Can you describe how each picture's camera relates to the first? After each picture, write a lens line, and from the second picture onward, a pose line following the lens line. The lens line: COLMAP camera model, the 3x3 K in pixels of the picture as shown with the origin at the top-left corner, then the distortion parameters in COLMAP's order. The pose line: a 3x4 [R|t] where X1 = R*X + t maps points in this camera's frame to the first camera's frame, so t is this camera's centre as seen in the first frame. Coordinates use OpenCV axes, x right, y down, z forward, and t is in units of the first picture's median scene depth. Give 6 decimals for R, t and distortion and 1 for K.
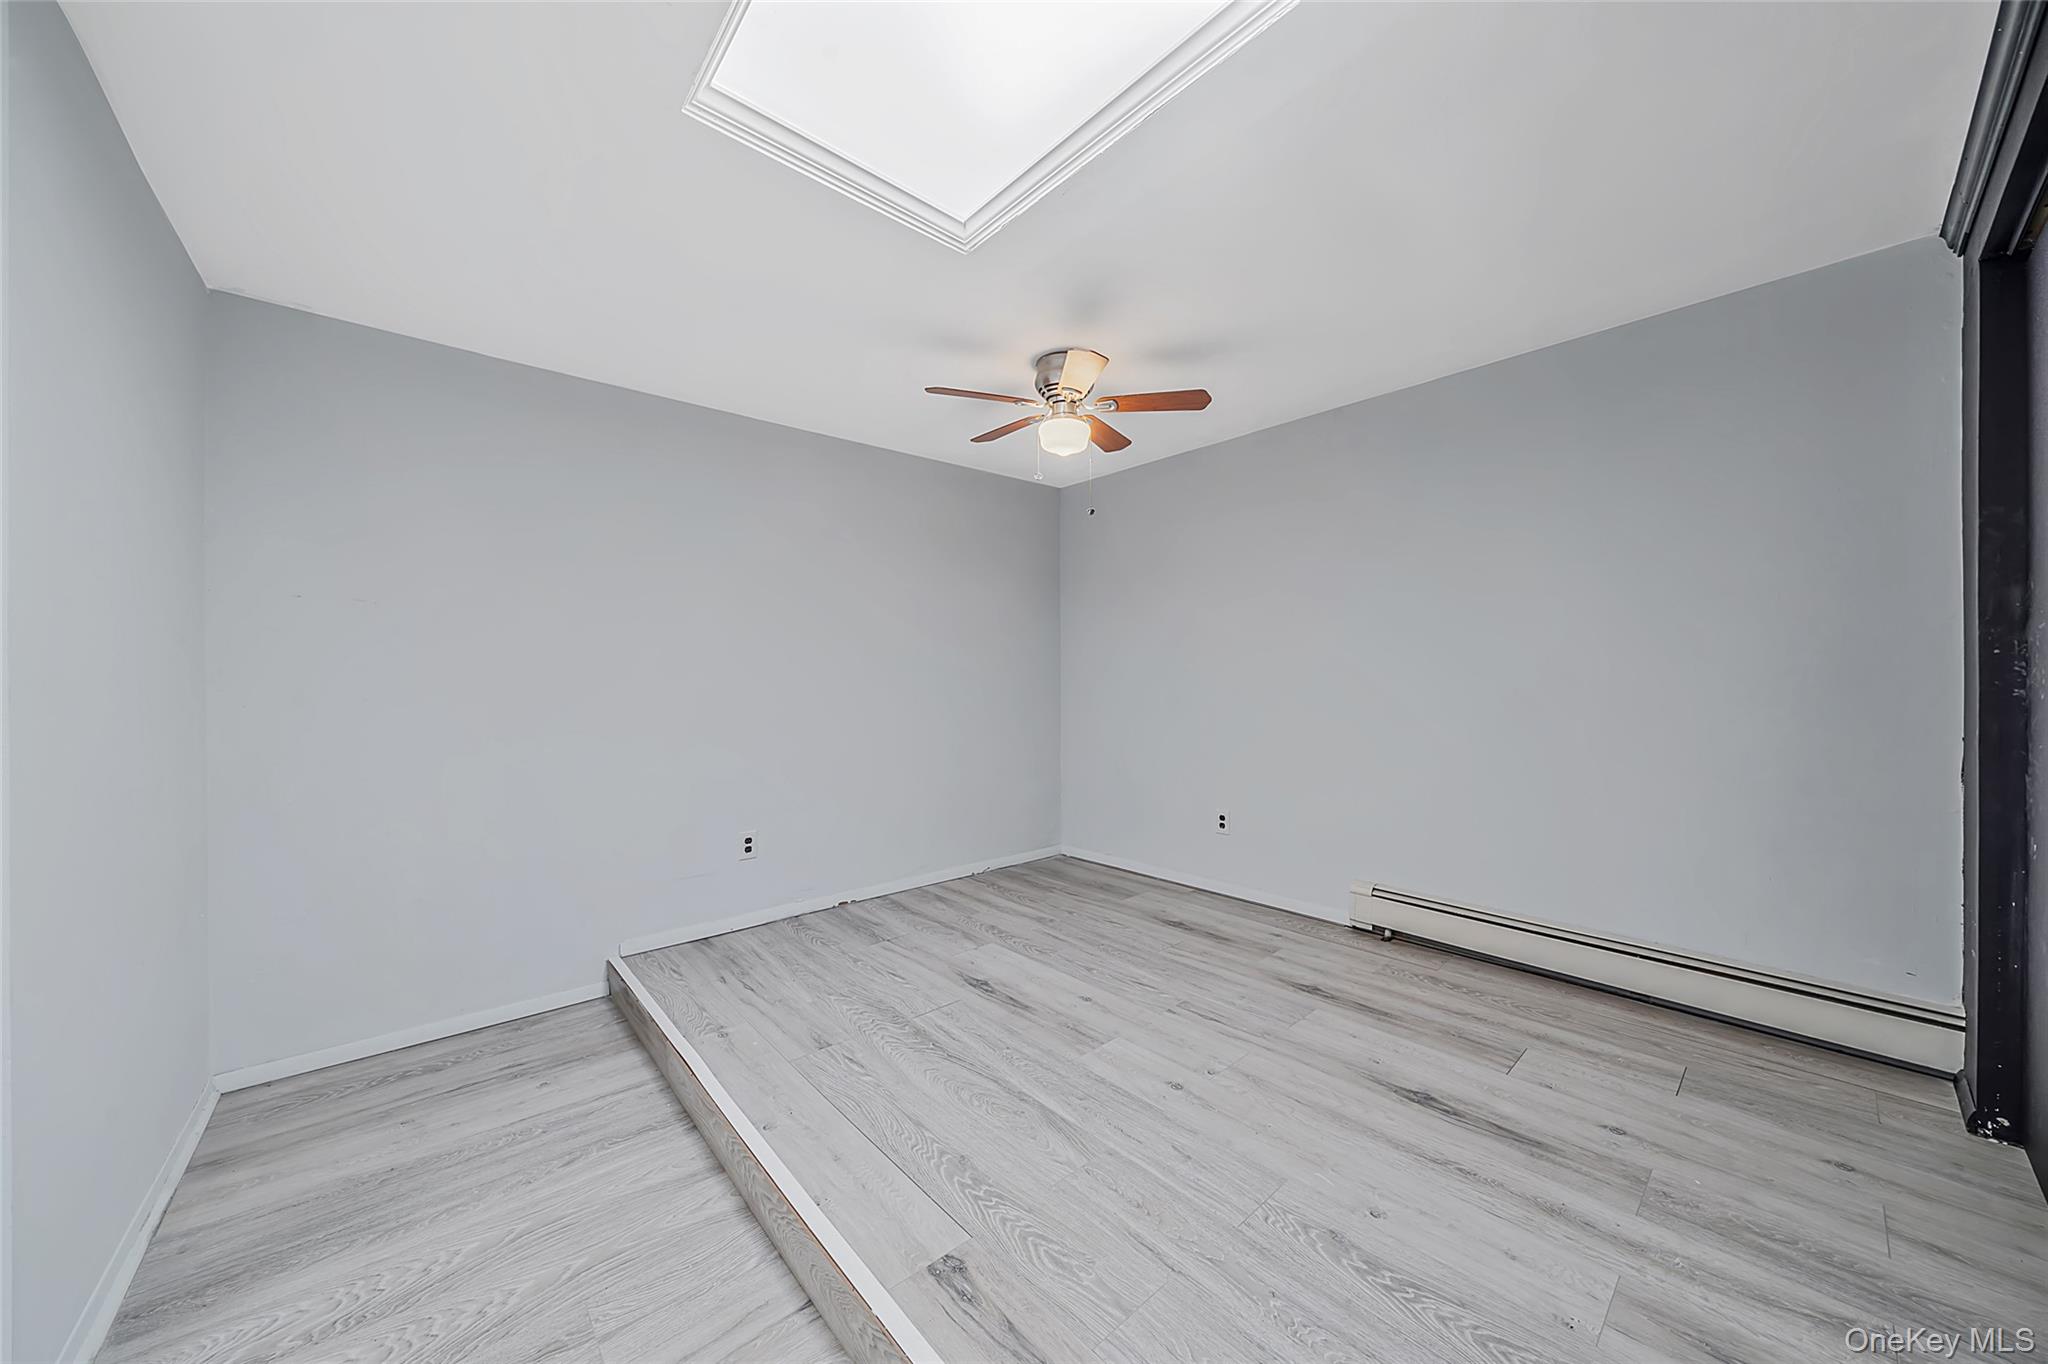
lens RADIAL K [[703.2, 0, 1032.0], [0, 703.2, 682.6], [0, 0, 1]] dist [-0.007876, -0.000013]
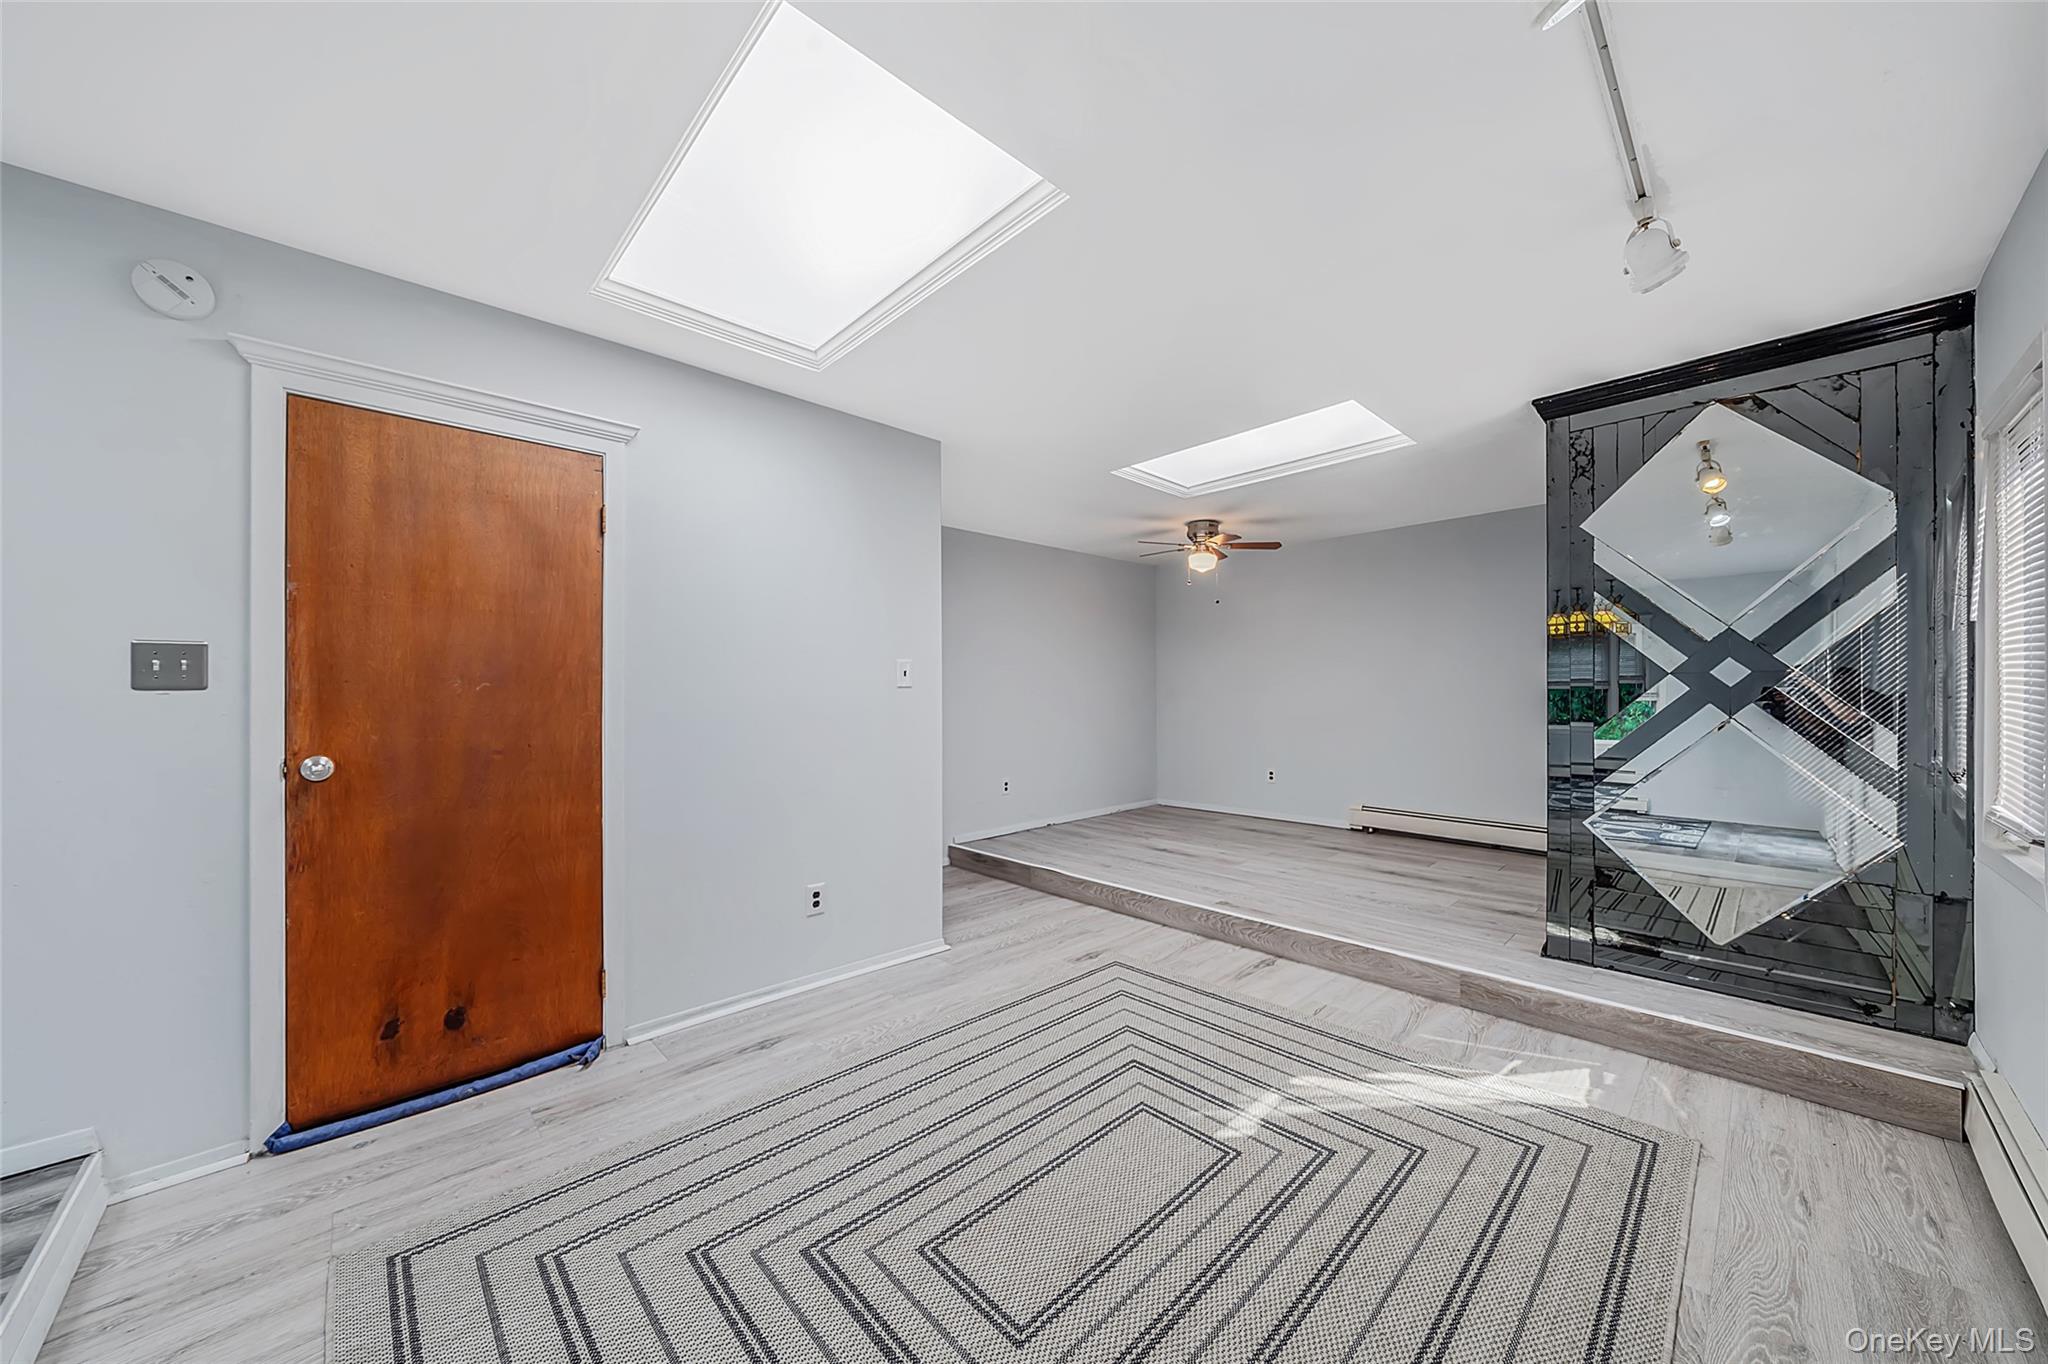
lens RADIAL K [[709.1, 0, 1024.0], [0, 709.1, 694.3], [0, 0, 1]] dist [-0.005903, -0.000129]
pose [[0.999654, -0.006669, 0.025431, -0.555047], [0.006614, 0.999976, 0.002263, -0.001865], [-0.025446, -0.002094, 0.999674, -1.024367]]
